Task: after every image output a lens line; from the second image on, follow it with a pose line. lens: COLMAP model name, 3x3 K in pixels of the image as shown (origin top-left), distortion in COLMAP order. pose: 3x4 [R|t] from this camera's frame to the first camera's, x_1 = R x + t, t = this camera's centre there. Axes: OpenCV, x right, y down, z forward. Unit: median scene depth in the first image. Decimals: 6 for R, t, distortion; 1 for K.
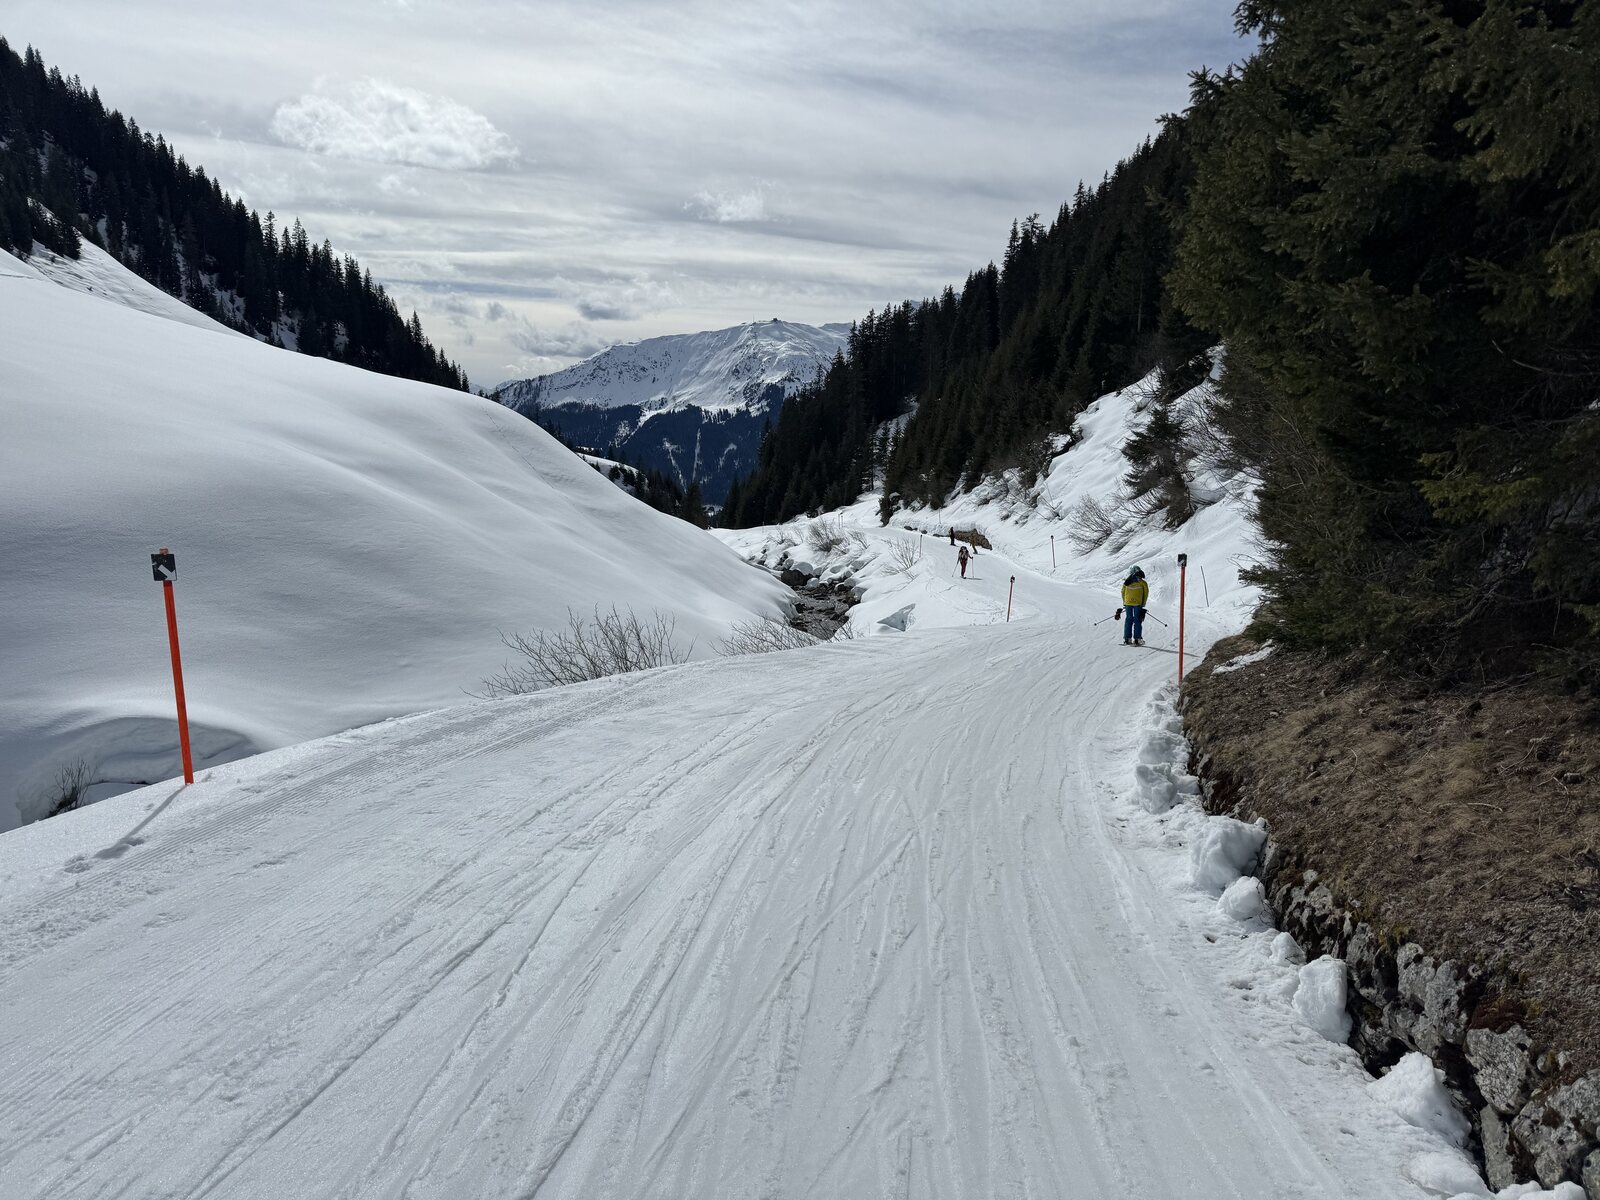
lens RADIAL K [[1112.6, 0, 800.0], [0, 1112.6, 600.0], [0, 0, 1]] dist [0.004026, -0.005647]
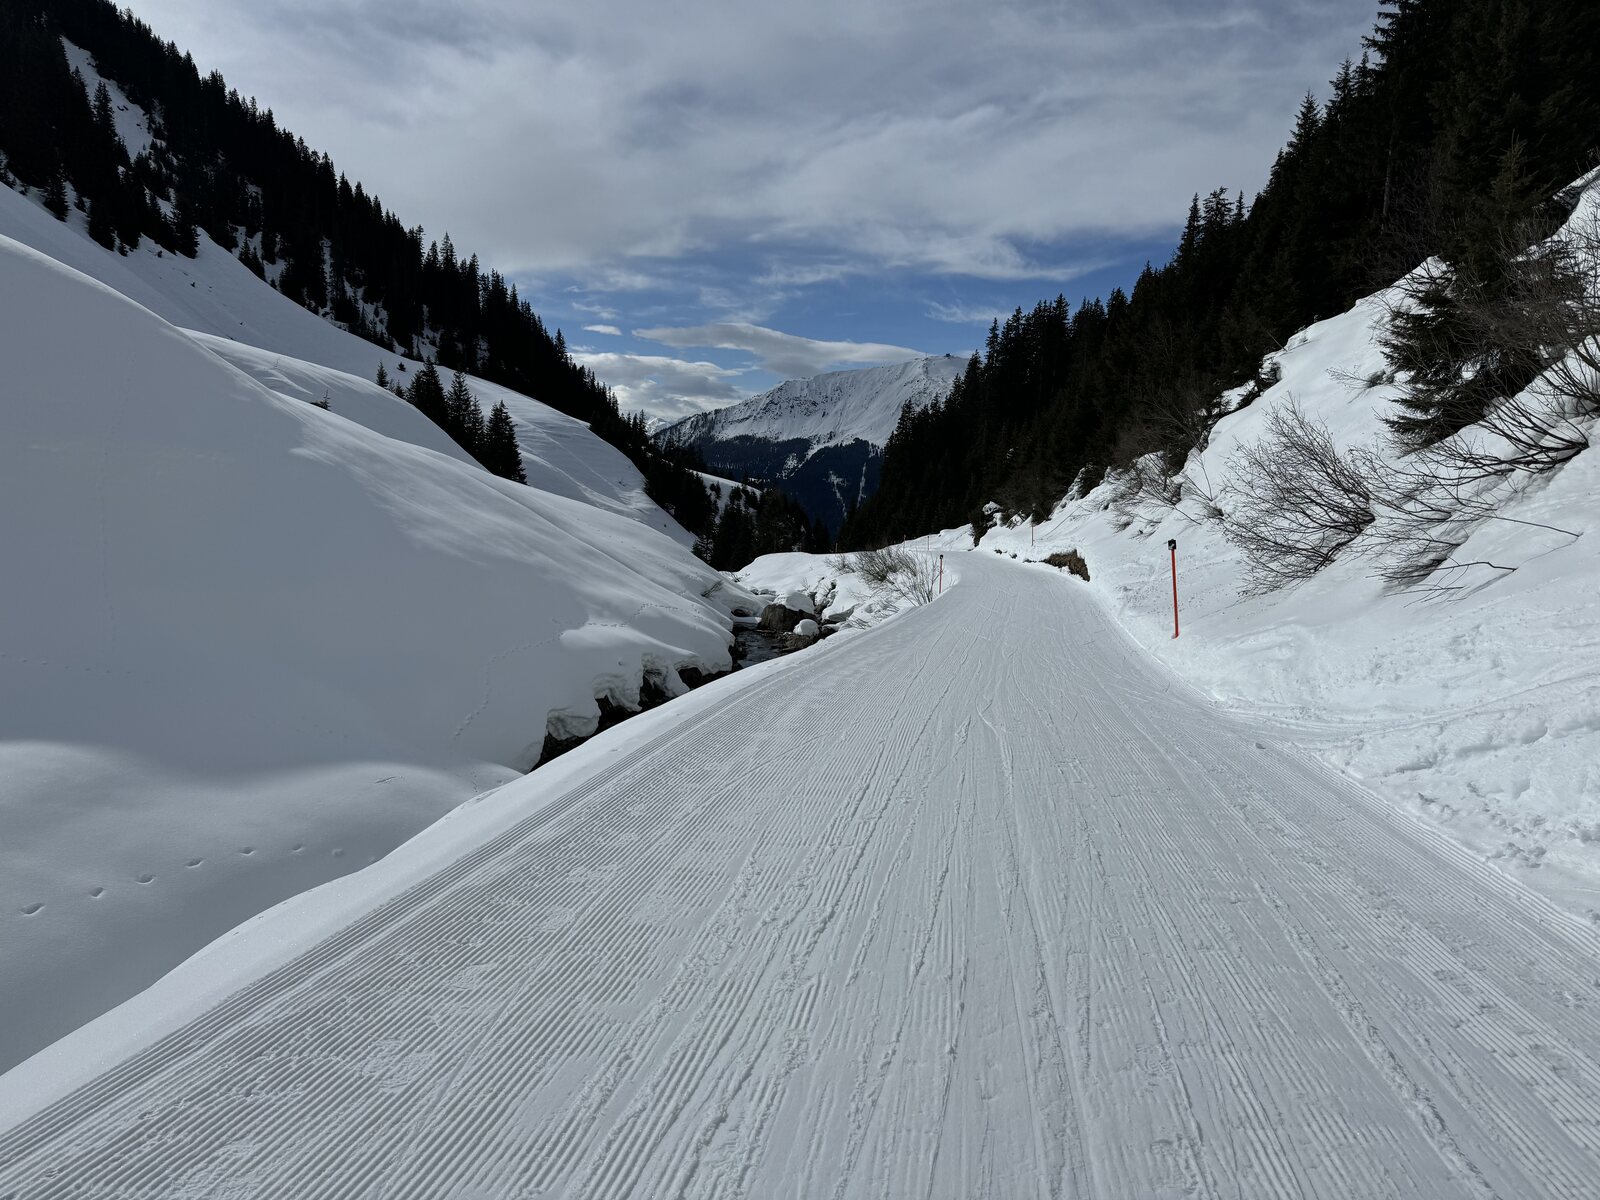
lens RADIAL K [[1102.5, 0, 800.0], [0, 1102.5, 600.0], [0, 0, 1]] dist [0.001324, -0.002339]
pose [[0.987536, 0.042393, -0.151576, 0.039569], [-0.047218, 0.998482, -0.028370, -0.005300], [0.150143, 0.035174, 0.988038, 0.157339]]
